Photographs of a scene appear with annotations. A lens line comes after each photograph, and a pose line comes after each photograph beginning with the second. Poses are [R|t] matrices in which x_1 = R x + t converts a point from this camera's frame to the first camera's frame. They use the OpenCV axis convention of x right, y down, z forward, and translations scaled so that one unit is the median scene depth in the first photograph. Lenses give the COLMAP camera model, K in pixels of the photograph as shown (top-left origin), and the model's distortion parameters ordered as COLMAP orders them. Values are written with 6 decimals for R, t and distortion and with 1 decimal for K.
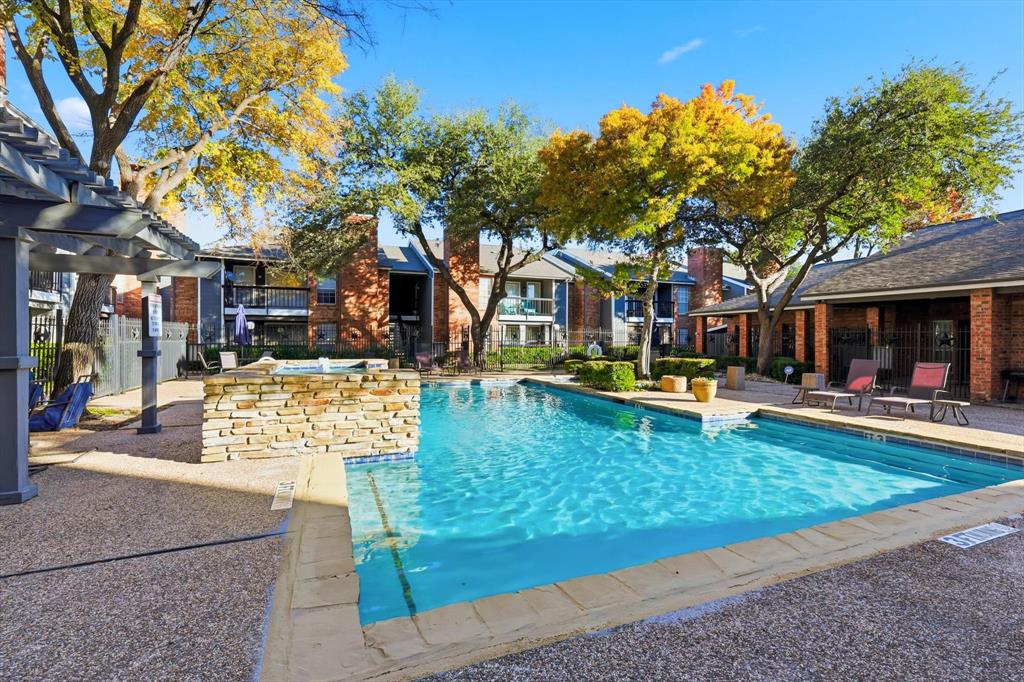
lens RADIAL K [[453.0, 0, 522.1], [0, 453.0, 344.4], [0, 0, 1]] dist [0.005554, 0.000509]
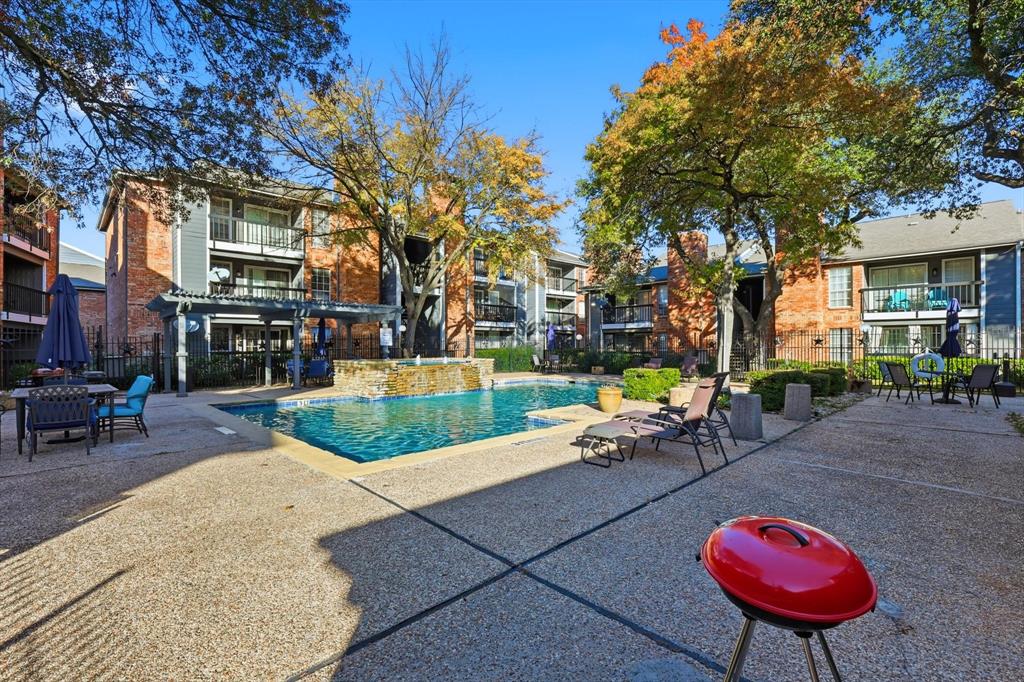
lens RADIAL K [[453.0, 0, 503.2], [0, 453.0, 344.1], [0, 0, 1]] dist [0.005554, 0.000509]
pose [[0.375406, -0.012069, -0.926782, 0.486976], [-0.008877, 0.999823, -0.016616, 0.002197], [0.926818, 0.014465, 0.375232, 0.195007]]
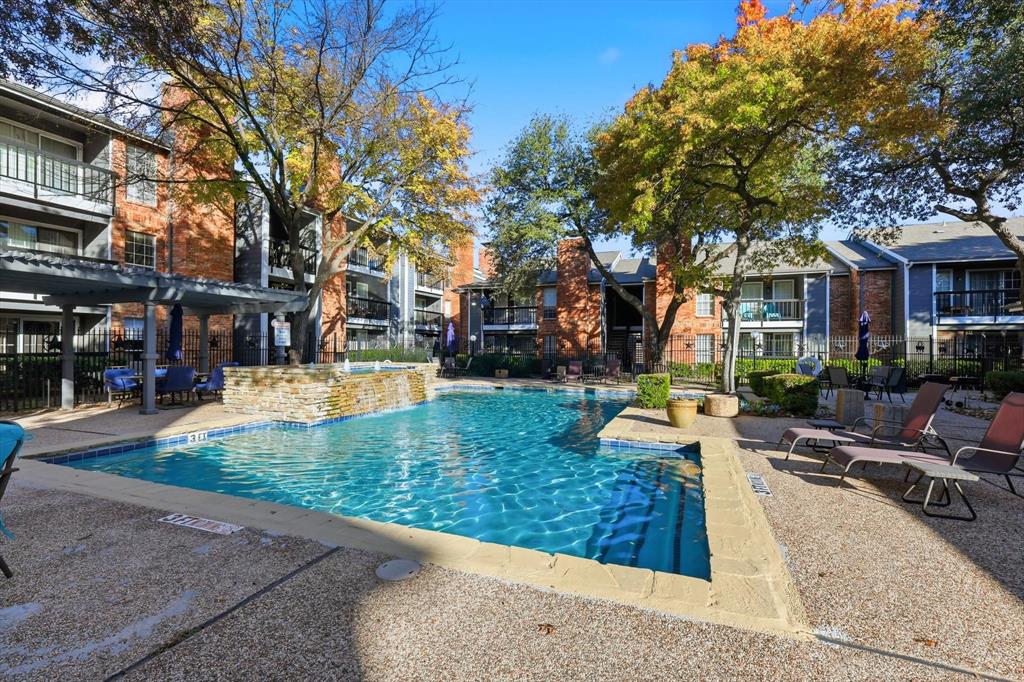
lens RADIAL K [[453.0, 0, 504.6], [0, 453.0, 343.3], [0, 0, 1]] dist [0.005554, 0.000509]
pose [[0.714421, -0.008460, -0.699665, 0.301215], [-0.011586, 0.999647, -0.023918, 0.001069], [0.699620, 0.025194, 0.714070, 0.096153]]
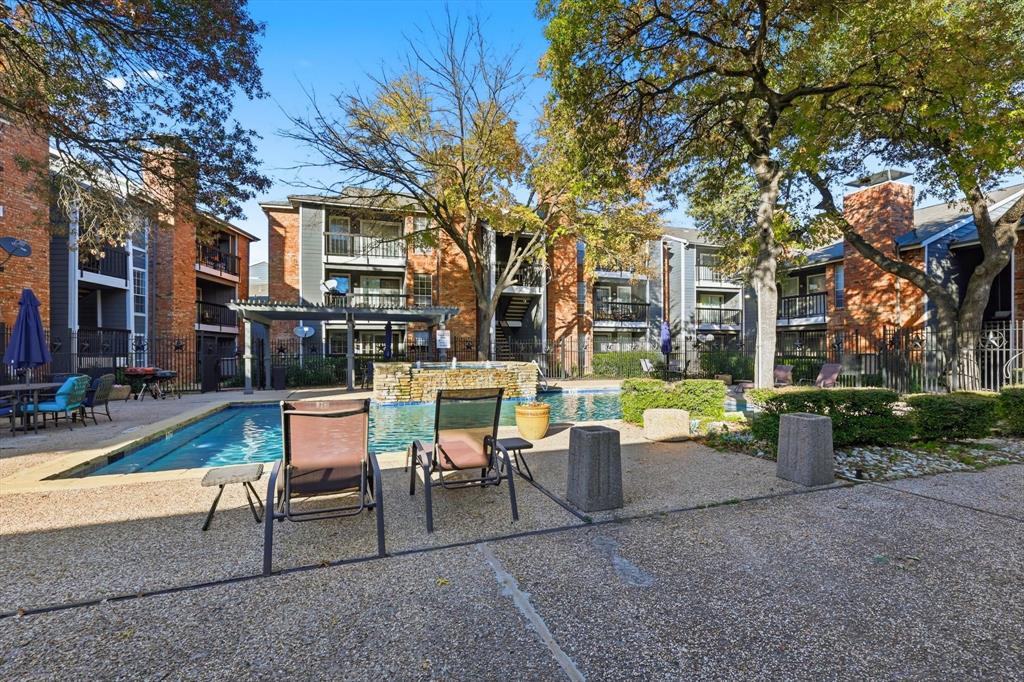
lens RADIAL K [[458.0, 0, 506.3], [0, 458.0, 345.2], [0, 0, 1]] dist [0.003937, 0.000012]
pose [[-0.040782, -0.018801, -0.998991, 0.443428], [-0.010166, 0.999779, -0.018401, 0.001783], [0.999116, 0.009405, -0.040964, 0.418760]]
